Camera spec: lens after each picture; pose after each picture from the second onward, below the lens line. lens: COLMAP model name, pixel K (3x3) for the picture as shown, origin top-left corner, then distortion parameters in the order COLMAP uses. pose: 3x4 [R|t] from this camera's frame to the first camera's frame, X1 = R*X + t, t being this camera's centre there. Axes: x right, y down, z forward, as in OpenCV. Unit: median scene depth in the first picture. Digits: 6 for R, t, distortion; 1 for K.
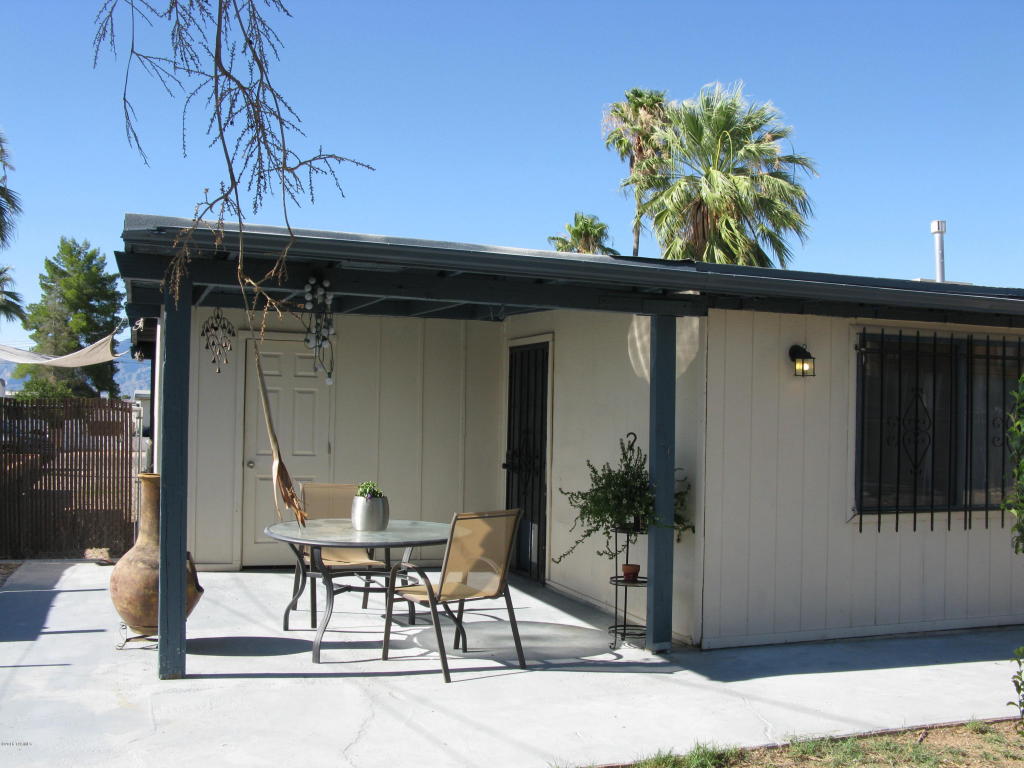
lens RADIAL K [[1066.3, 0, 508.4], [0, 1066.3, 396.6], [0, 0, 1]] dist [-0.197467, 0.255813]
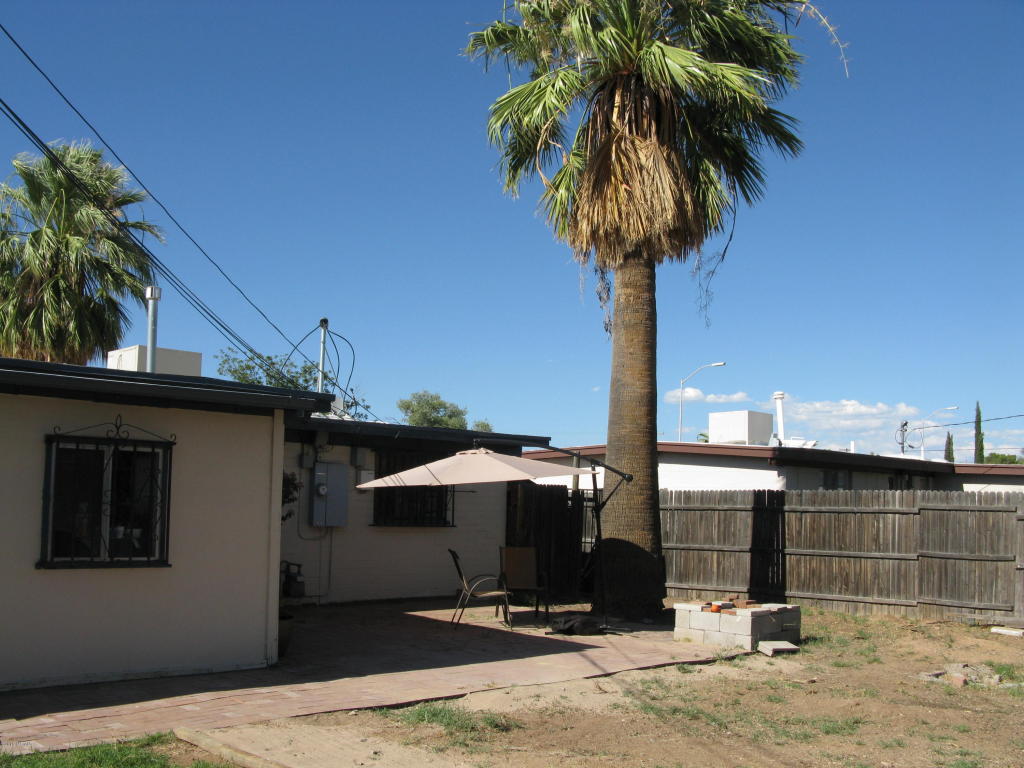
lens RADIAL K [[1066.3, 0, 508.4], [0, 1066.3, 396.6], [0, 0, 1]] dist [-0.197467, 0.255813]
pose [[0.919206, 0.044890, 0.391209, 0.691016], [-0.015632, 0.996858, -0.077656, 0.010070], [-0.393466, 0.065267, 0.917019, -0.065747]]
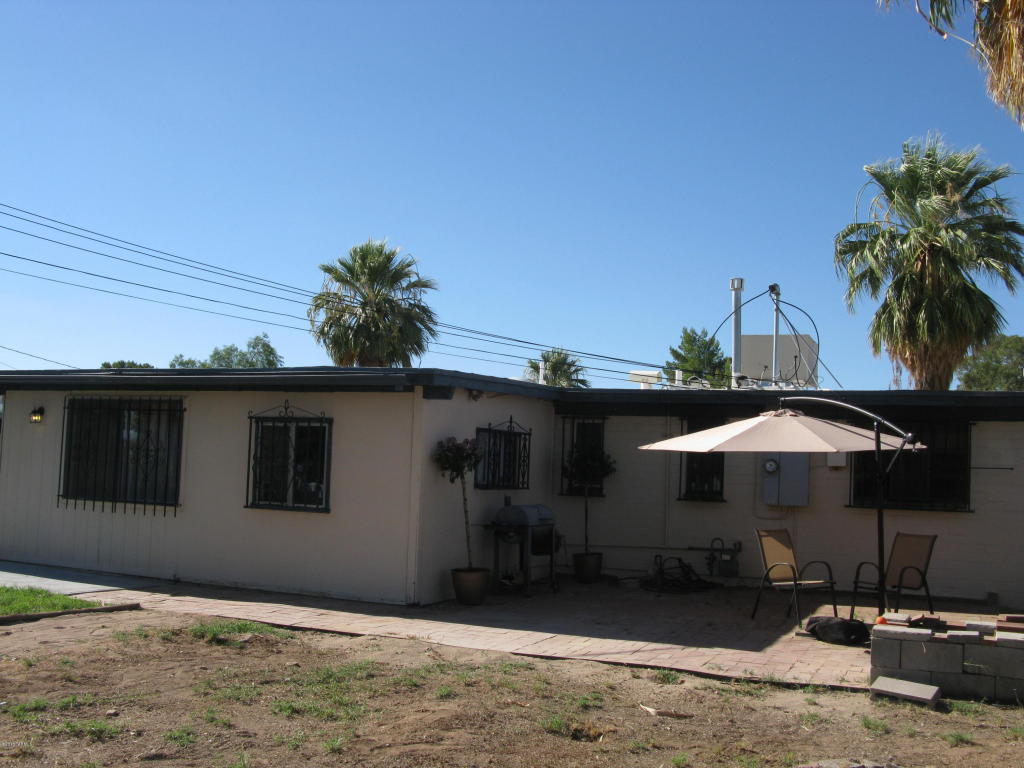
lens RADIAL K [[1066.3, 0, 508.4], [0, 1066.3, 396.6], [0, 0, 1]] dist [-0.197467, 0.255813]
pose [[0.724032, -0.038396, -0.688697, 1.998729], [-0.013331, 0.997484, -0.069626, 0.047339], [0.689638, 0.059592, 0.721699, 0.204983]]
